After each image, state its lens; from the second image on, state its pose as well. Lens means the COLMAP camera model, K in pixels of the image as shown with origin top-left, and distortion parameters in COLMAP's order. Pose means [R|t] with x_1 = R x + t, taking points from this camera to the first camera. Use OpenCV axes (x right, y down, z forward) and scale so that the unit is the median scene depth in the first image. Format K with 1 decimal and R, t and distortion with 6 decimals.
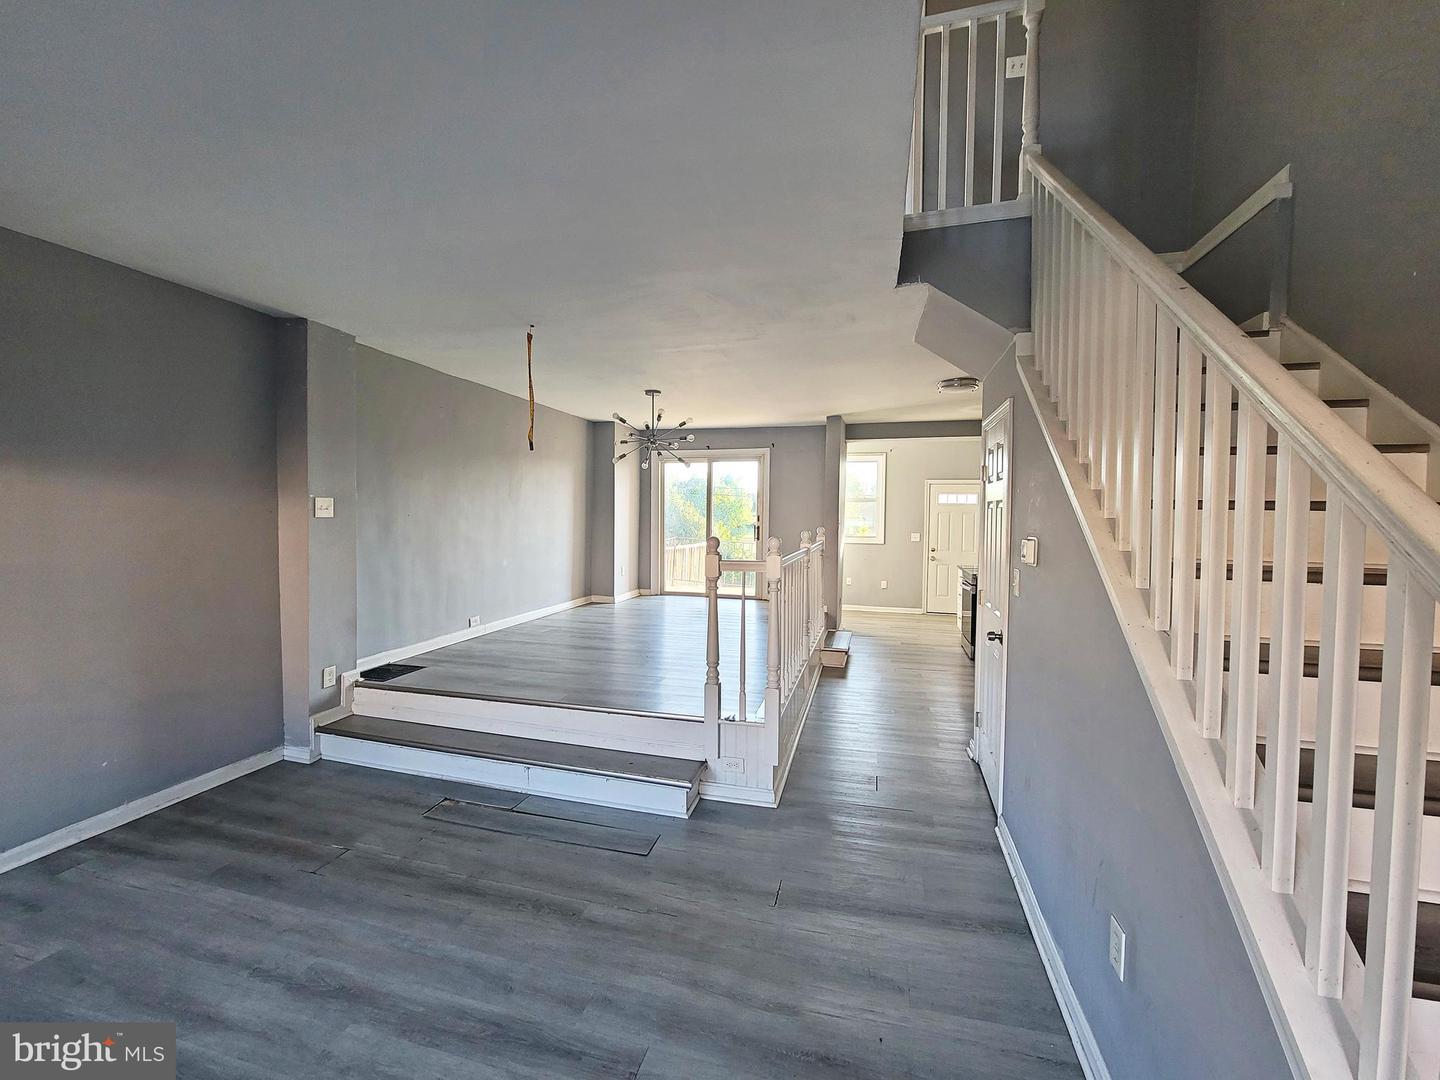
lens RADIAL K [[588.7, 0, 716.3], [0, 588.7, 540.7], [0, 0, 1]] dist [-0.007770, 0.002844]
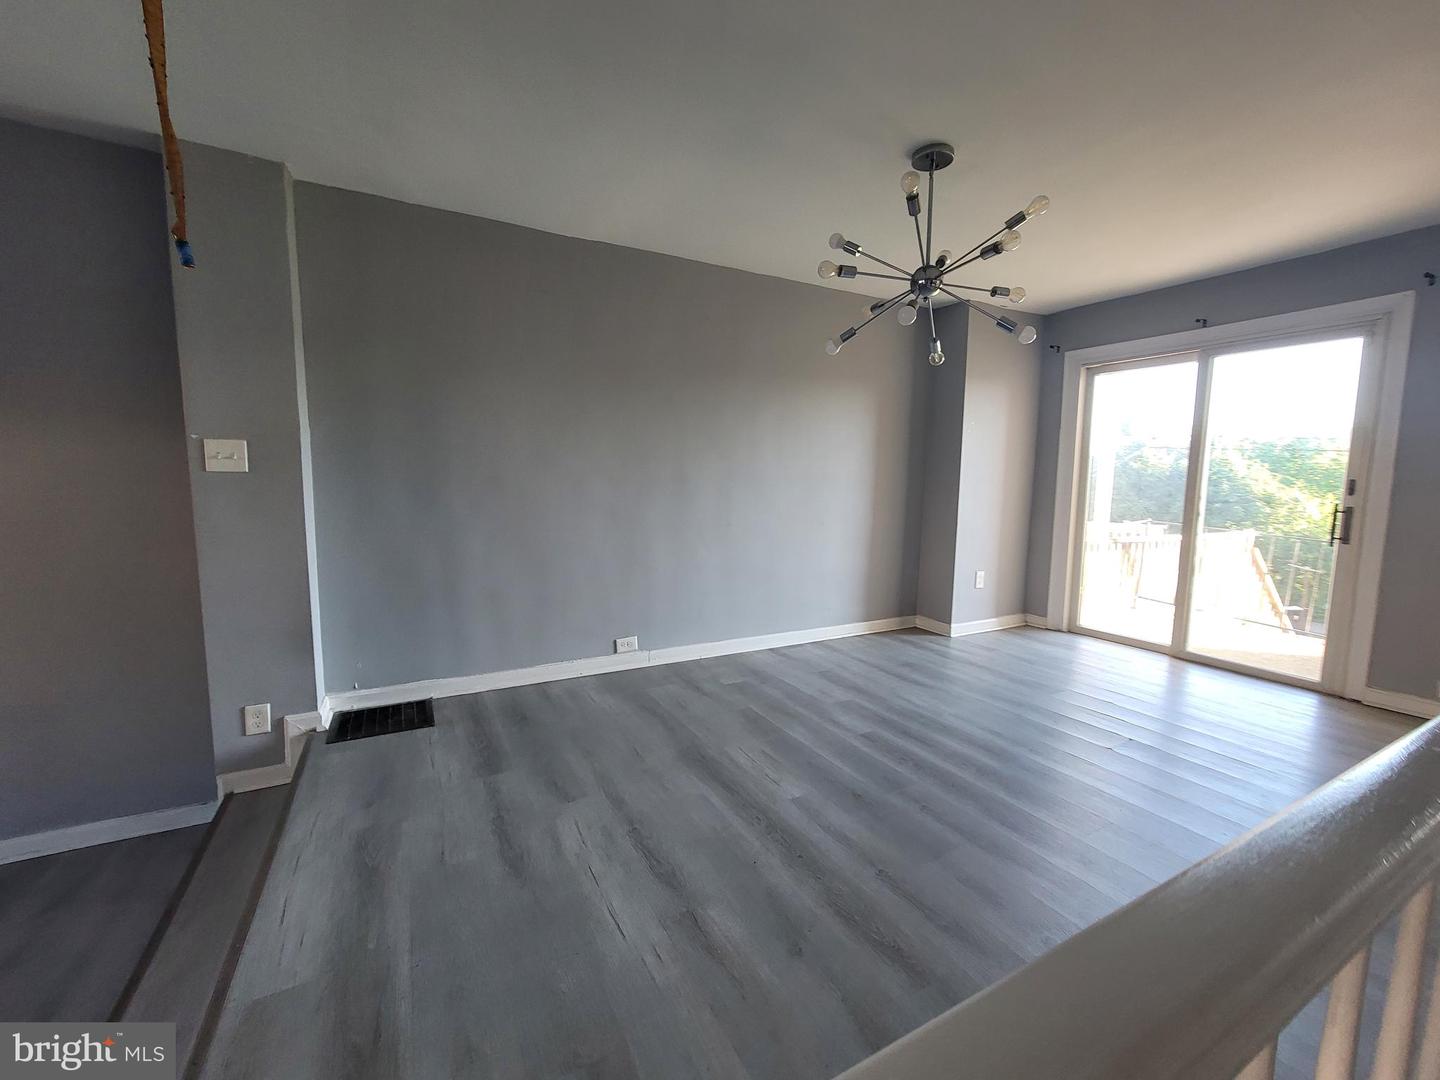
lens RADIAL K [[588.7, 0, 716.2], [0, 588.7, 535.1], [0, 0, 1]] dist [-0.007770, 0.002844]
pose [[0.687478, 0.071937, -0.722633, 0.094164], [-0.039224, 0.997307, 0.061964, -0.020357], [0.725145, -0.014254, 0.688448, 0.629359]]
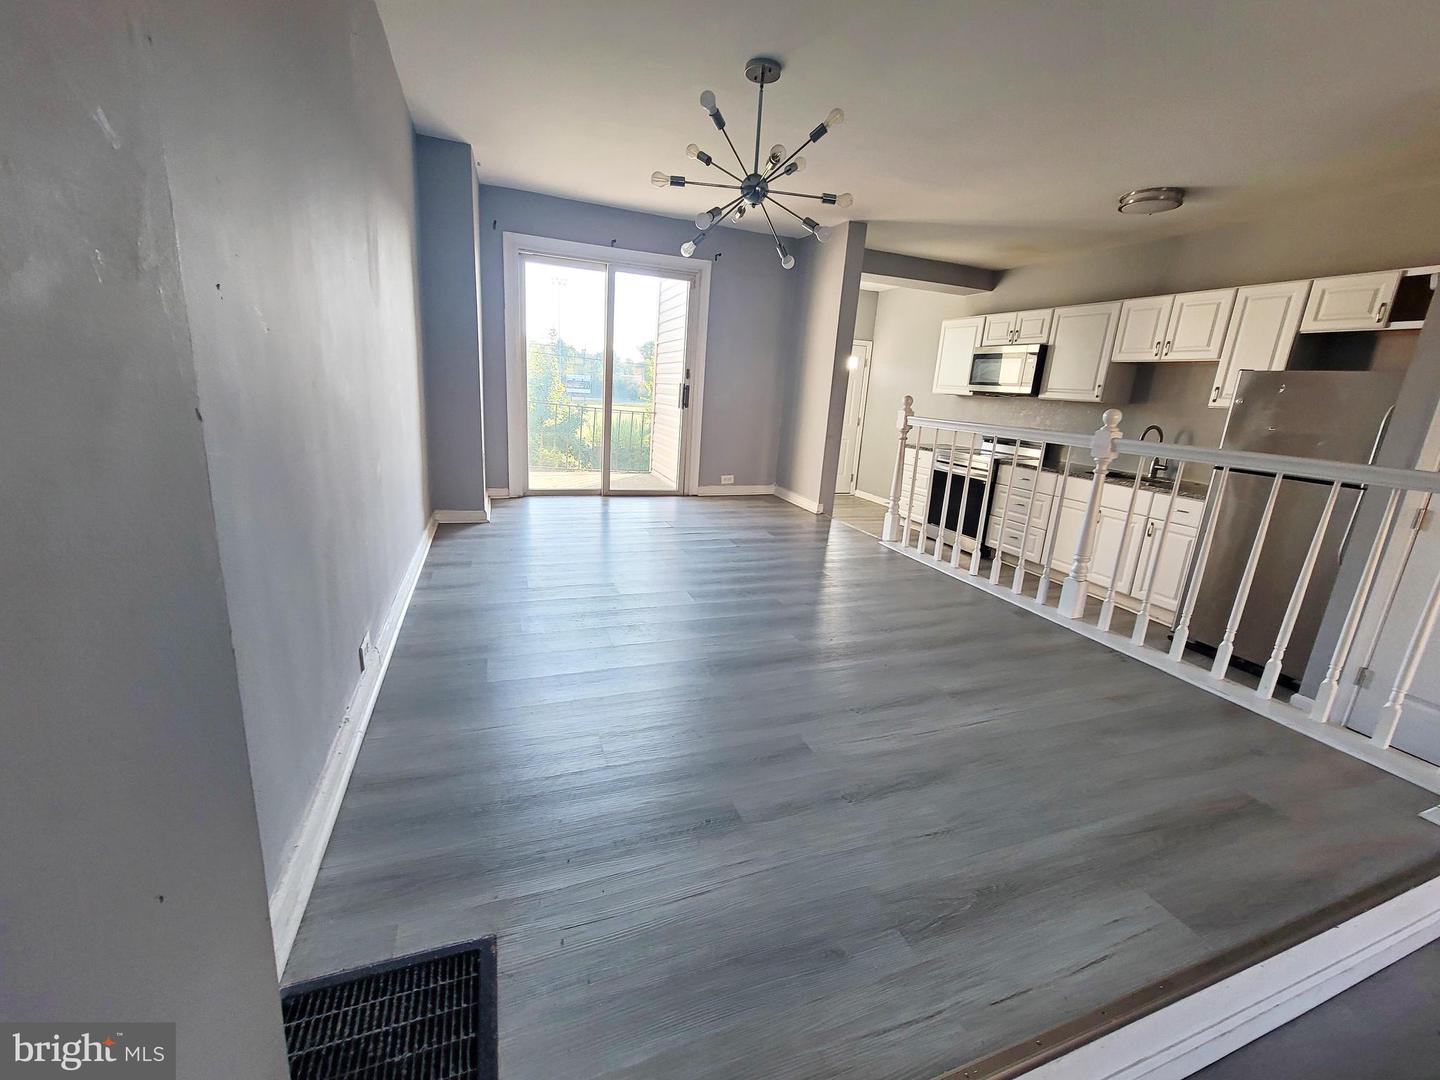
lens RADIAL K [[588.7, 0, 715.2], [0, 588.7, 535.5], [0, 0, 1]] dist [-0.007770, 0.002844]
pose [[0.813170, -0.103594, 0.572732, -0.427824], [-0.029965, 0.975276, 0.218950, -0.008976], [-0.581254, -0.195206, 0.789961, 0.612777]]
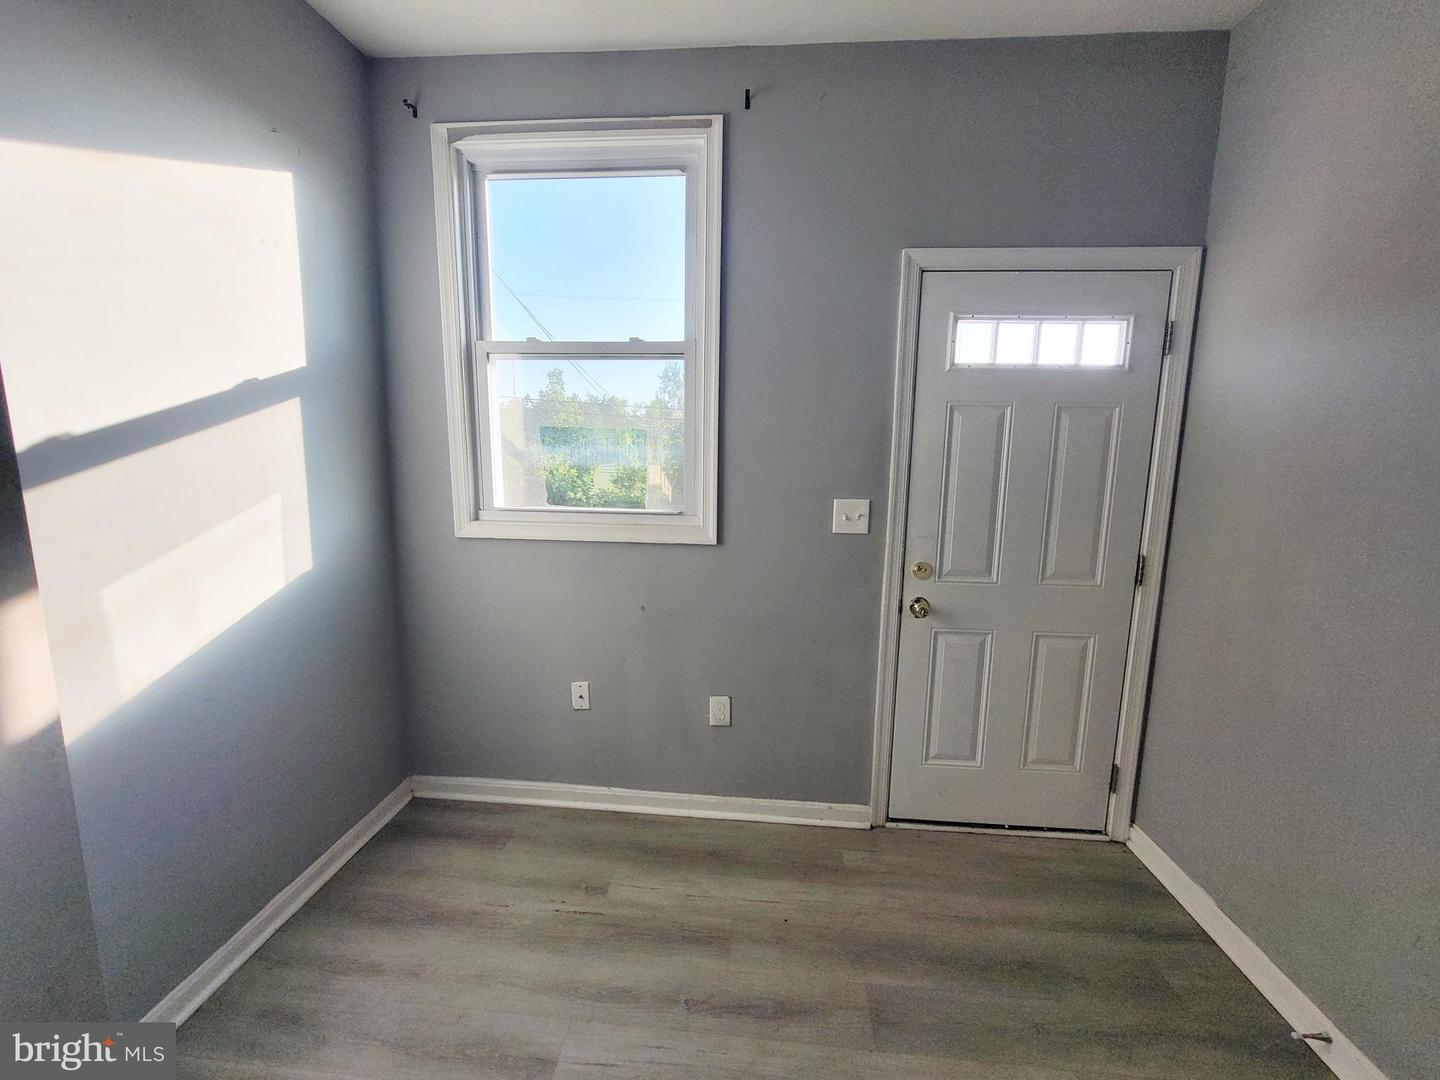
lens RADIAL K [[588.7, 0, 711.4], [0, 588.7, 535.8], [0, 0, 1]] dist [-0.007770, 0.002844]
pose [[0.984938, -0.026657, 0.170842, 0.411328], [0.007026, 0.993399, 0.114495, -0.041921], [-0.172767, -0.111570, 0.978623, 1.311974]]
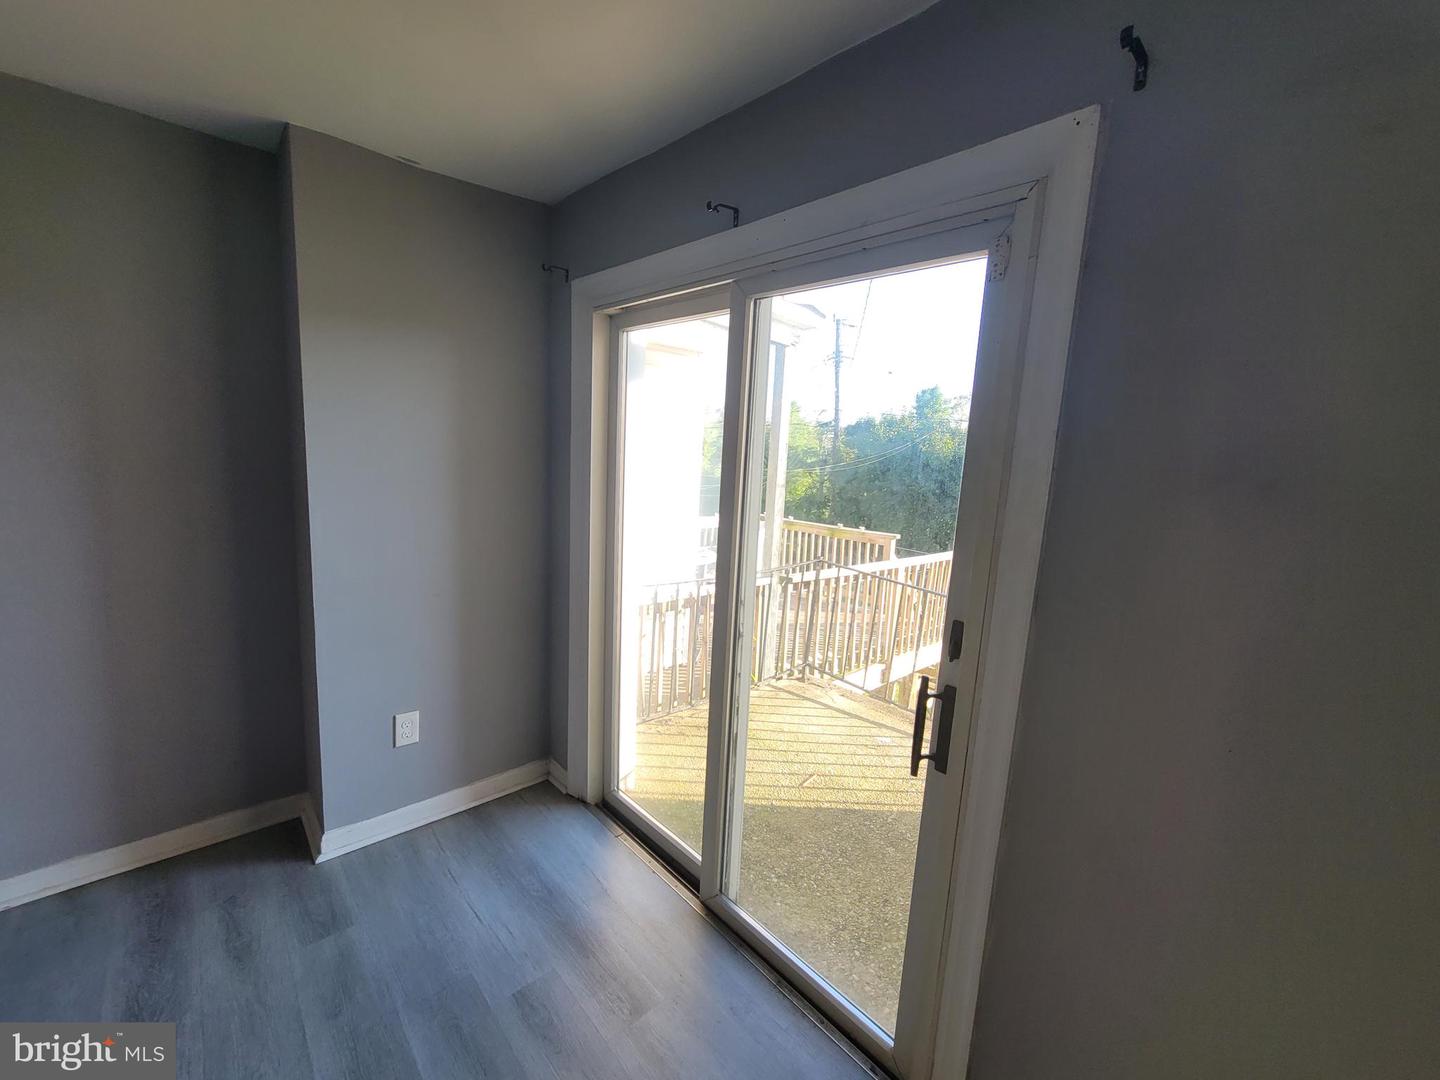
lens RADIAL K [[588.7, 0, 712.5], [0, 588.7, 544.7], [0, 0, 1]] dist [-0.007770, 0.002844]
pose [[0.839573, 0.122716, -0.529206, 0.139302], [-0.065481, 0.989910, 0.125663, -0.110970], [0.539287, -0.070851, 0.839137, 1.203027]]
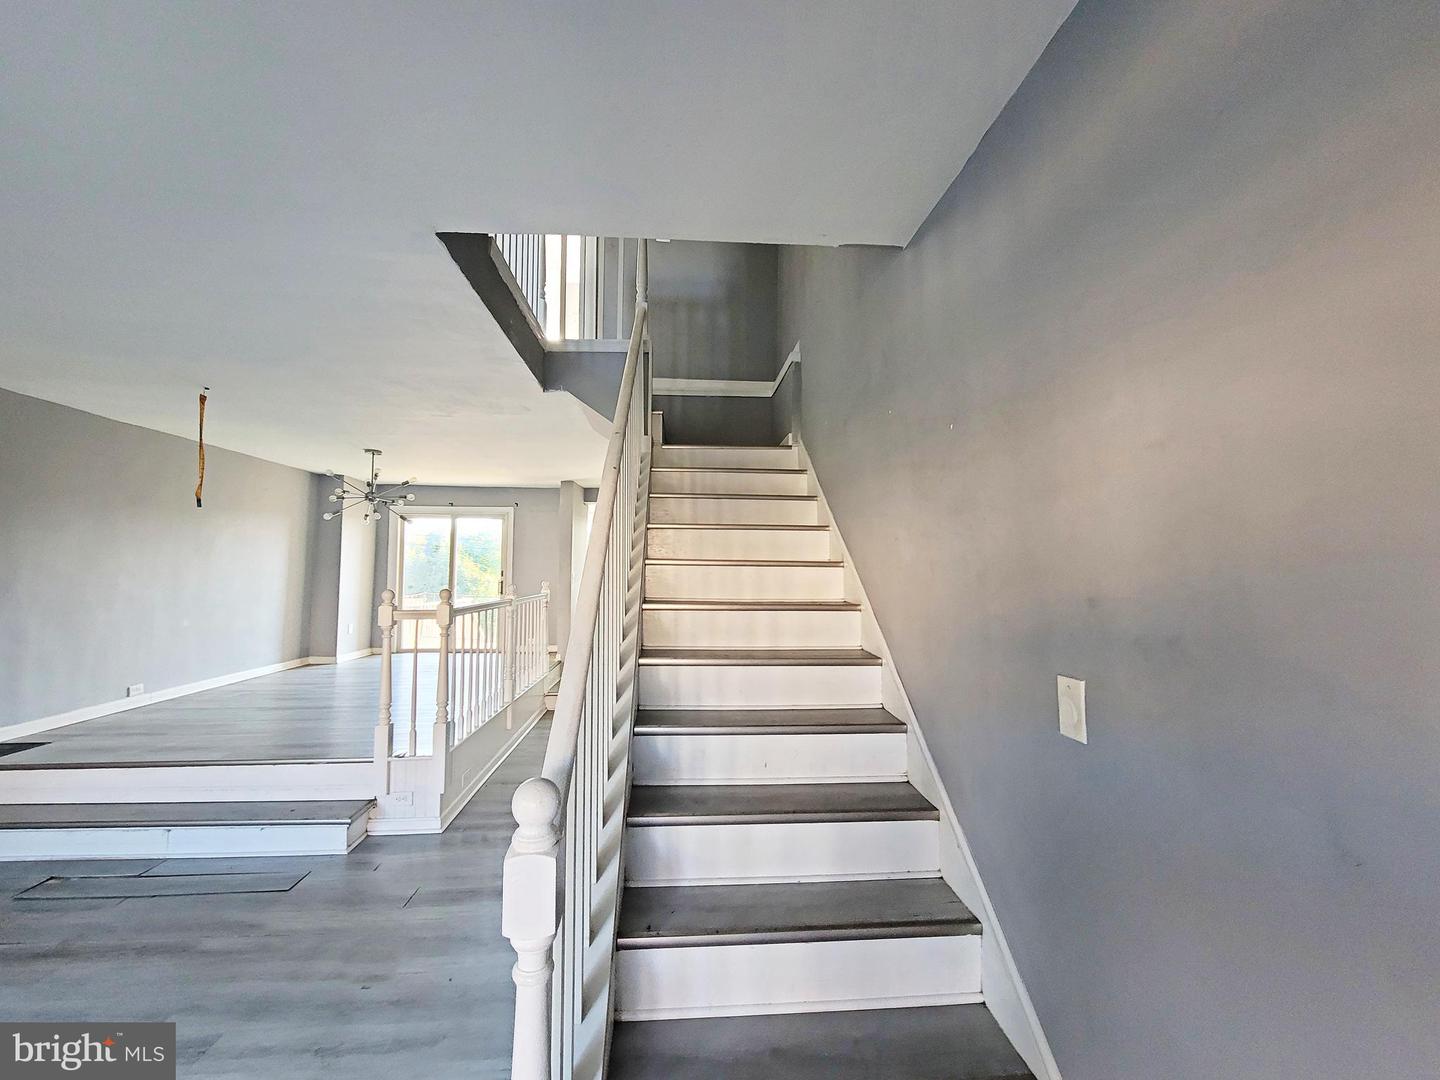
lens RADIAL K [[588.7, 0, 719.2], [0, 588.7, 539.9], [0, 0, 1]] dist [-0.007770, 0.002844]
pose [[0.943033, 0.012510, 0.332465, 0.126309], [0.018903, 0.995664, -0.091084, 0.007131], [-0.332163, 0.092180, 0.938707, -0.154599]]
